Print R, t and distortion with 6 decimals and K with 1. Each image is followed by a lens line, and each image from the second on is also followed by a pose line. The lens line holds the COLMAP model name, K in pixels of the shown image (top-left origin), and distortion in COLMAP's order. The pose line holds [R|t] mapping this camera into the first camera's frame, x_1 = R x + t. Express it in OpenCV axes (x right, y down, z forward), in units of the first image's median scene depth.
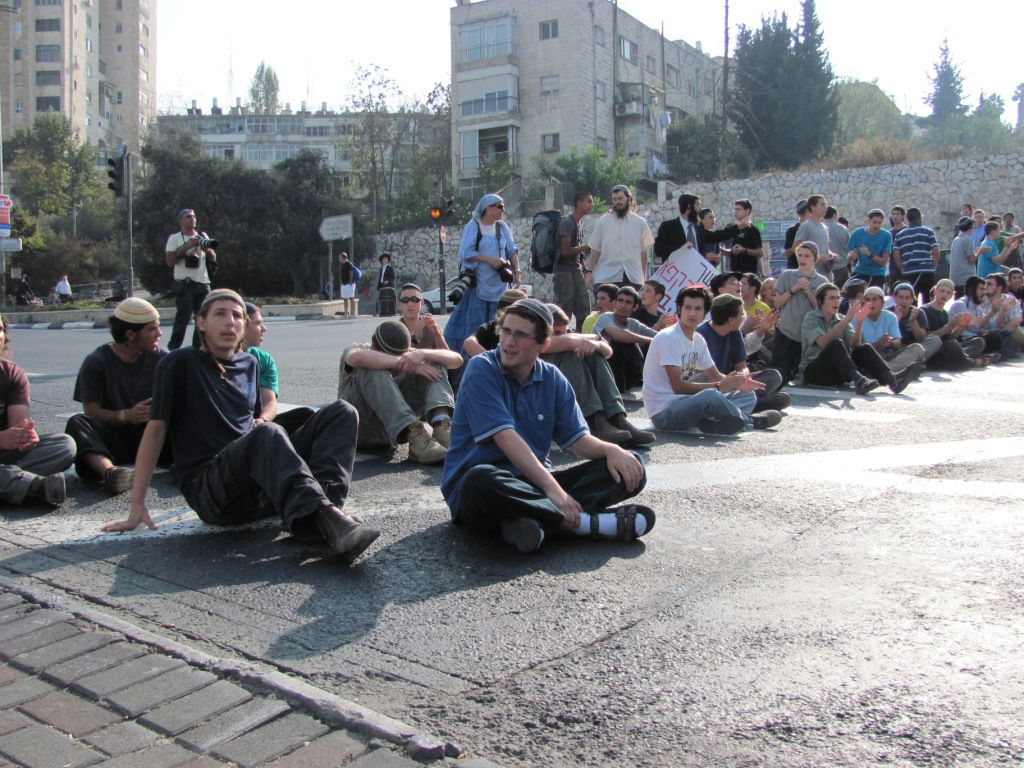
lens RADIAL K [[1077.1, 0, 512.0], [0, 1077.1, 384.0], [0, 0, 1]] dist [-0.207458, 0.270900]
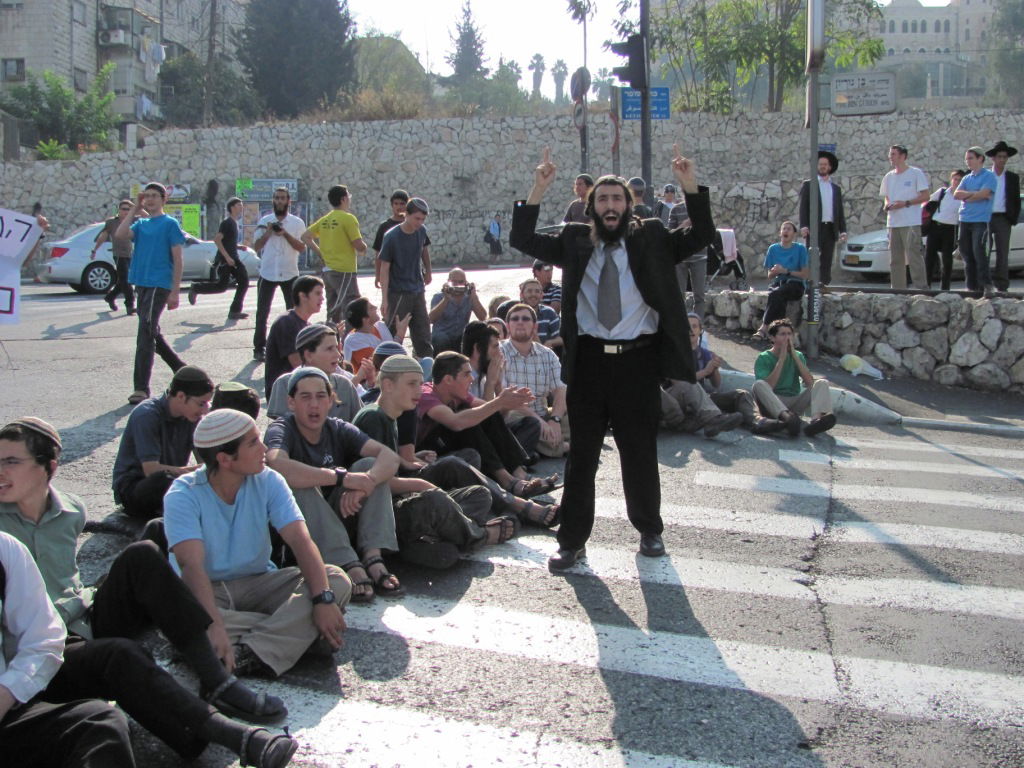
lens RADIAL K [[1077.1, 0, 512.0], [0, 1077.1, 384.0], [0, 0, 1]] dist [-0.207458, 0.270900]
pose [[0.906633, -0.016752, 0.421587, 0.043013], [-0.002566, 0.998974, 0.045214, -0.018372], [-0.421912, -0.042074, 0.905660, 0.092335]]
